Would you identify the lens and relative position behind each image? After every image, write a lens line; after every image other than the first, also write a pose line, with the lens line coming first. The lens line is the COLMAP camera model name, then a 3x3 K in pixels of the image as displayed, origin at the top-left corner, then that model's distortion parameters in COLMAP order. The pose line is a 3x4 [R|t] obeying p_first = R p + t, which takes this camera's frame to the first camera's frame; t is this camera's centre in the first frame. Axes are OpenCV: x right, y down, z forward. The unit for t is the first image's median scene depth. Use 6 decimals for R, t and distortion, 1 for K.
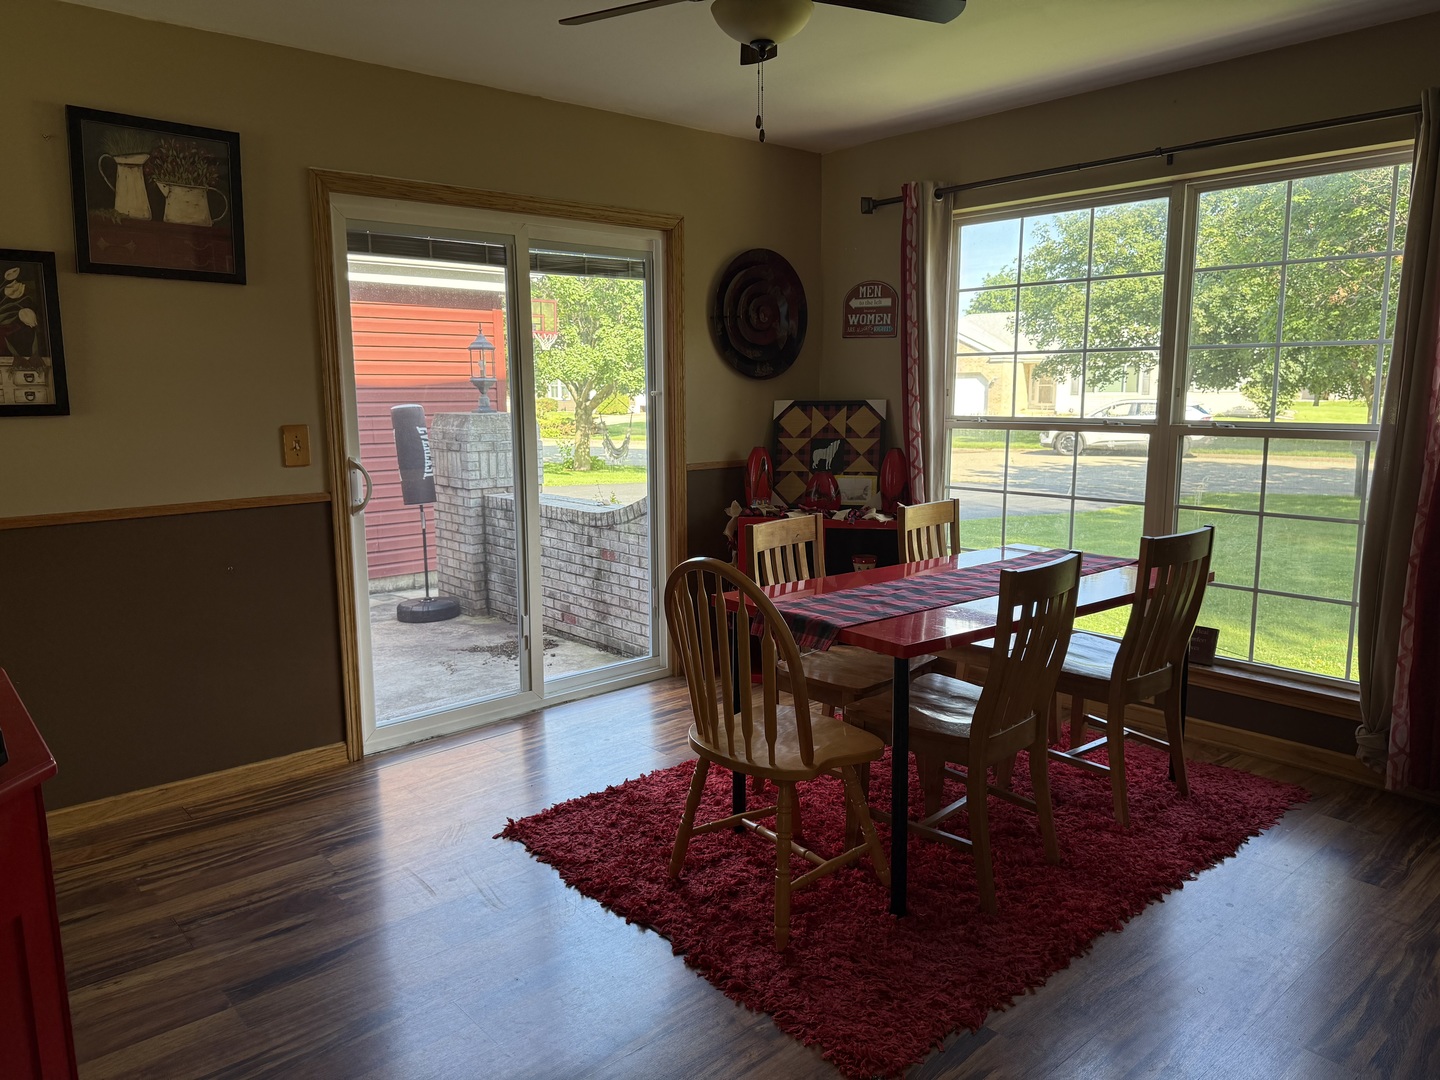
lens RADIAL K [[995.4, 0, 711.3], [0, 995.4, 546.5], [0, 0, 1]] dist [0.012249, -0.032657]
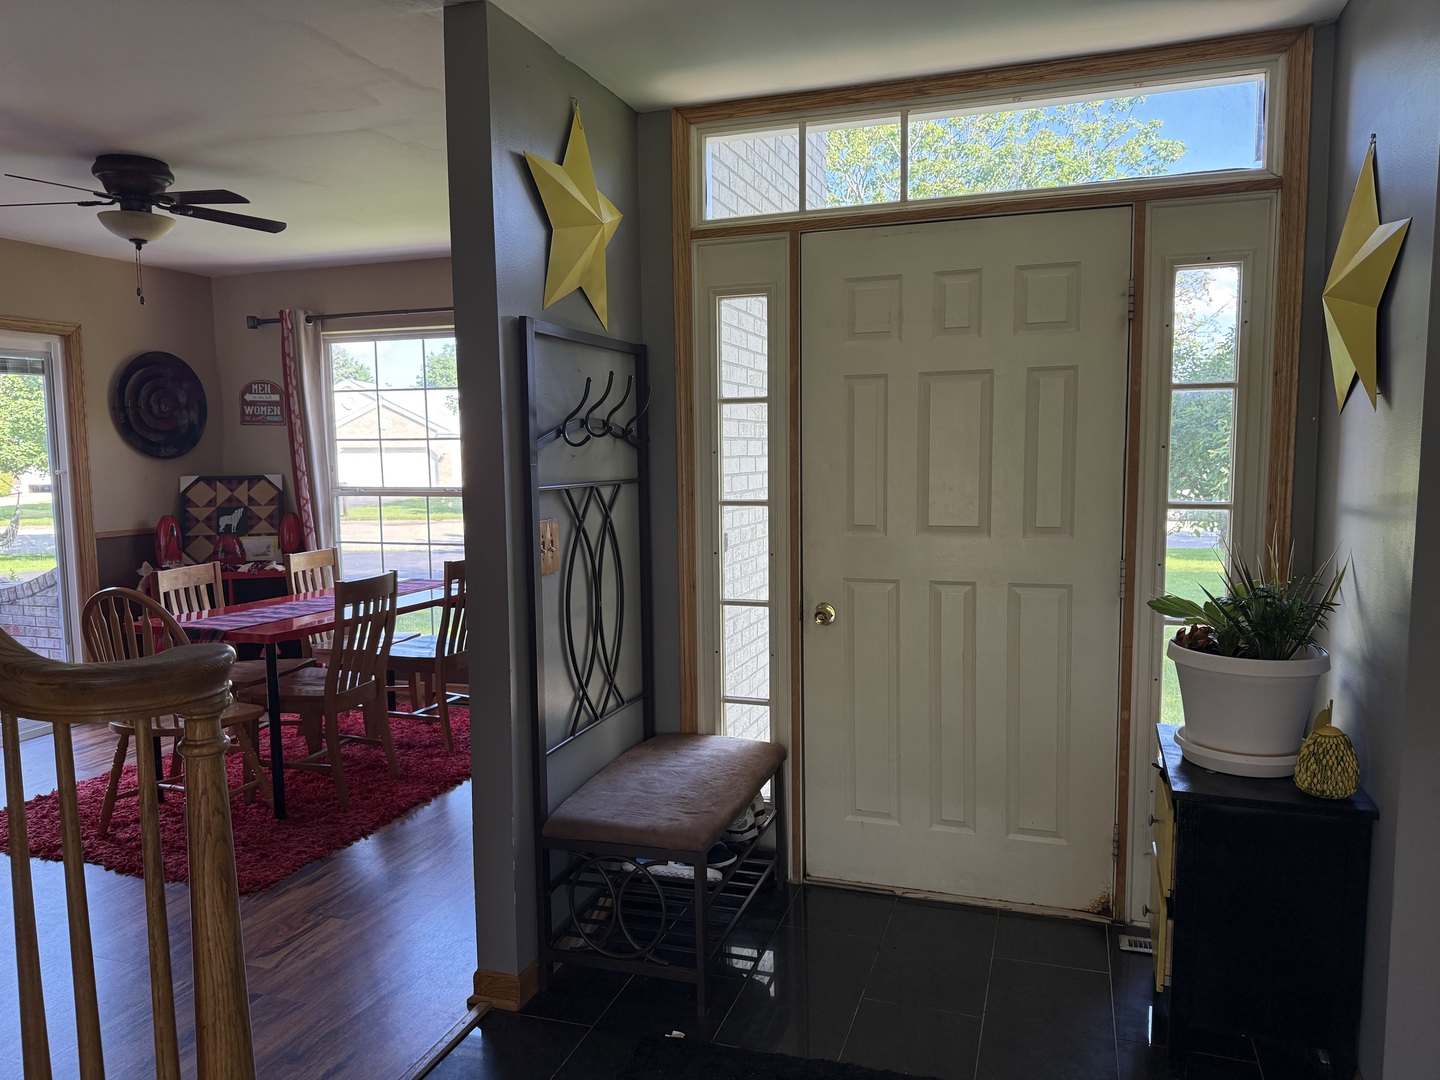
lens RADIAL K [[995.4, 0, 727.8], [0, 995.4, 551.8], [0, 0, 1]] dist [0.012249, -0.032657]
pose [[0.856652, -0.051744, 0.513293, 0.009964], [0.086220, 0.995323, -0.043559, 0.053723], [-0.508639, 0.081570, 0.857107, -0.362427]]
